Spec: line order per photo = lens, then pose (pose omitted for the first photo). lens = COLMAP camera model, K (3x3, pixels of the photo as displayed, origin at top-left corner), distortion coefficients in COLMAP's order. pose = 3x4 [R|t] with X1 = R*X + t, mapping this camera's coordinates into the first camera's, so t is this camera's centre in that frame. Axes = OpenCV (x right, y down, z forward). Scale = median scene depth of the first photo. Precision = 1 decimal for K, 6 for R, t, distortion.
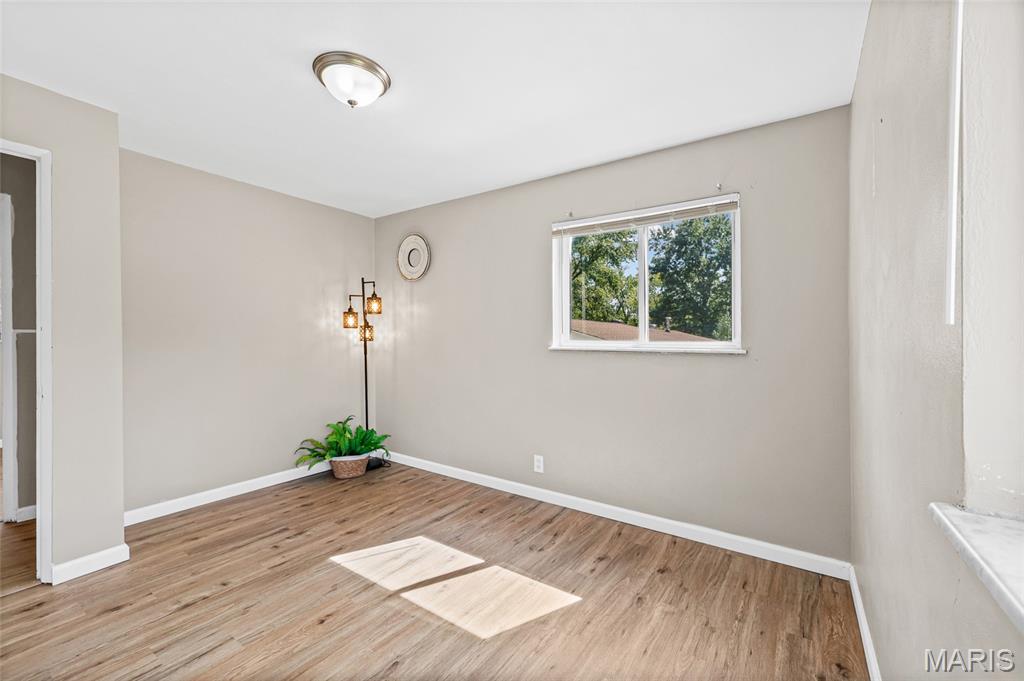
lens RADIAL K [[415.6, 0, 514.7], [0, 415.6, 340.7], [0, 0, 1]] dist [-0.000028, -0.000086]
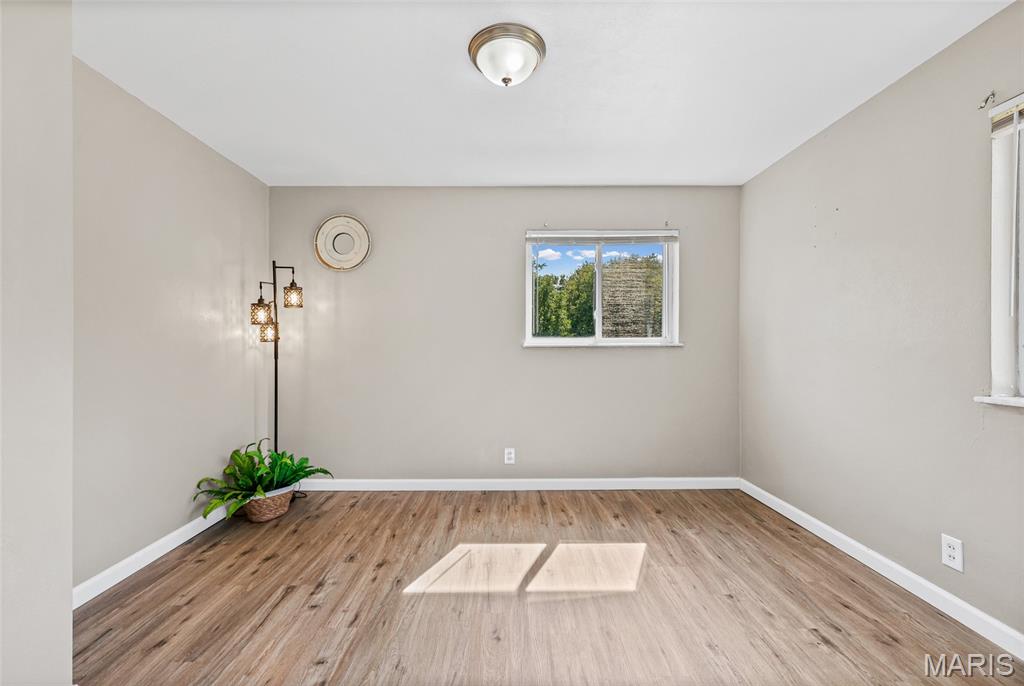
lens RADIAL K [[416.7, 0, 510.3], [0, 416.7, 346.6], [0, 0, 1]] dist [-0.002014, -0.000123]
pose [[0.825060, -0.011442, 0.564929, -0.596117], [0.013167, 0.999913, 0.001022, 0.020320], [-0.564891, 0.006595, 0.825139, 0.140168]]
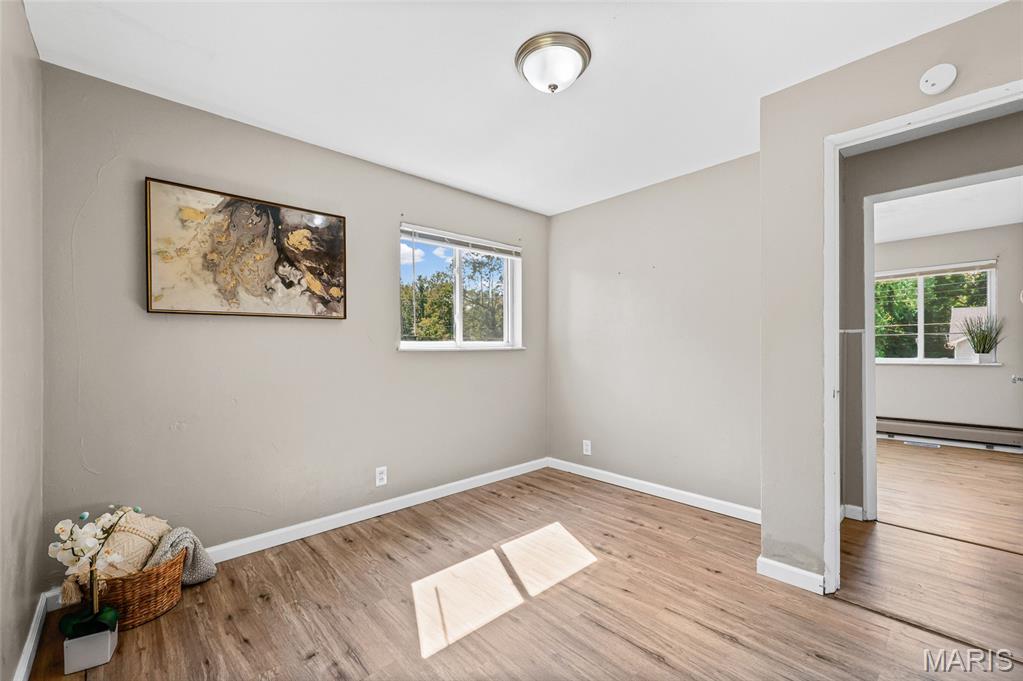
lens RADIAL K [[426.9, 0, 509.5], [0, 426.9, 349.4], [0, 0, 1]] dist [0.002468, 0.000261]
pose [[0.225779, -0.015339, 0.974058, -0.893353], [0.008985, 0.999866, 0.013663, 0.006786], [-0.974137, 0.005667, 0.225886, 0.576547]]
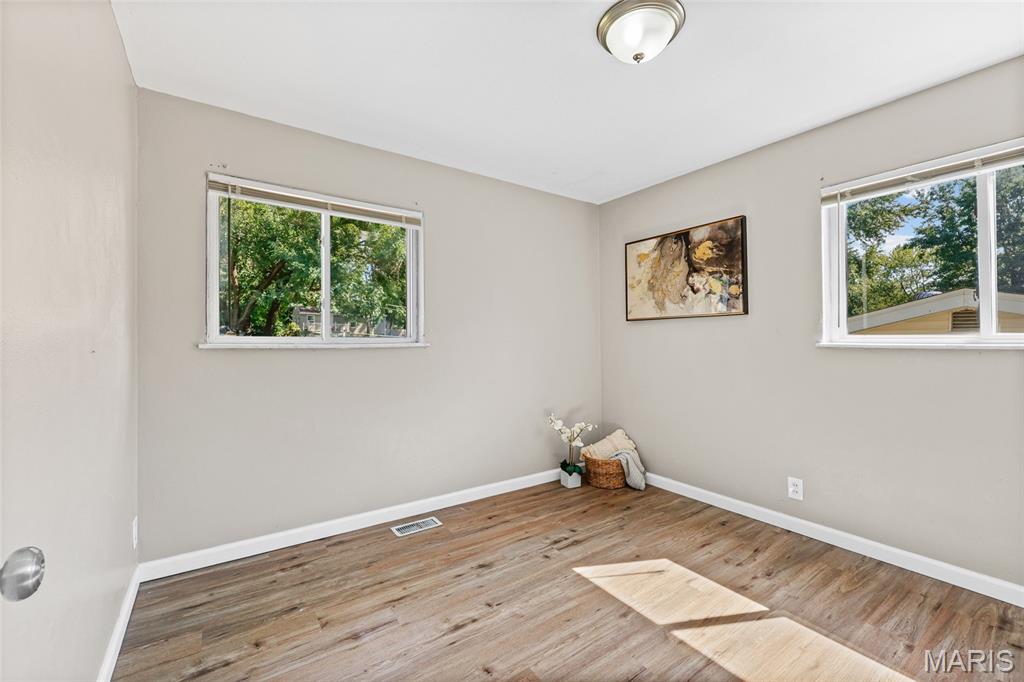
lens RADIAL K [[420.0, 0, 519.5], [0, 420.0, 346.1], [0, 0, 1]] dist [0.010811, -0.000135]
pose [[0.940408, -0.005504, -0.340003, -0.184840], [0.008521, 0.999936, 0.007381, 0.009525], [0.339940, -0.009839, 0.940396, 0.054891]]
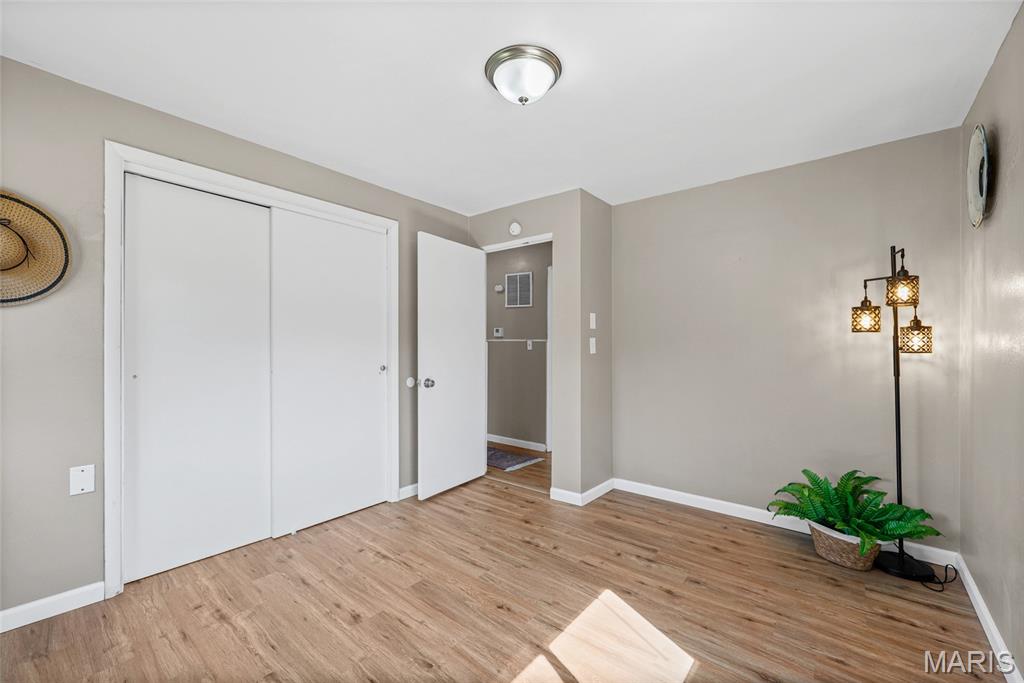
lens RADIAL K [[417.7, 0, 512.5], [0, 417.7, 369.3], [0, 0, 1]] dist [0.000925, 0.000071]
pose [[-0.091919, 0.047004, -0.994656, 0.371711], [-0.009957, 0.998792, 0.048120, -0.000029], [0.995717, 0.014327, -0.091340, 0.702828]]
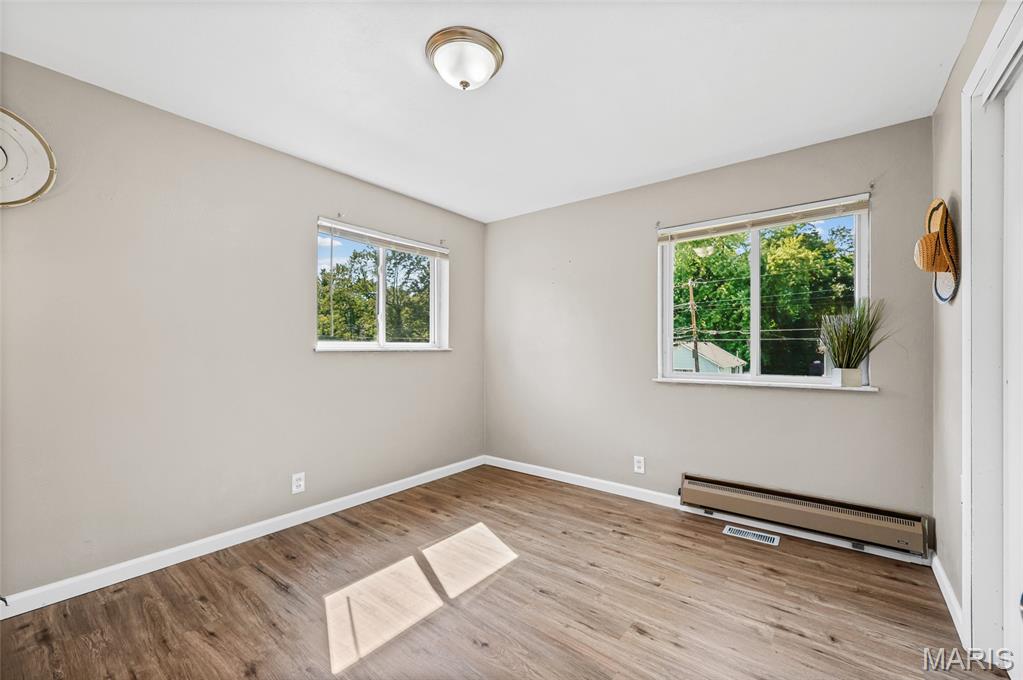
lens RADIAL K [[409.5, 0, 506.7], [0, 409.5, 349.0], [0, 0, 1]] dist [-0.001806, -0.000119]
pose [[0.086087, -0.010943, 0.996228, -0.848737], [0.002820, 0.999938, 0.010740, 0.006859], [-0.996284, 0.001885, 0.086112, 0.545583]]
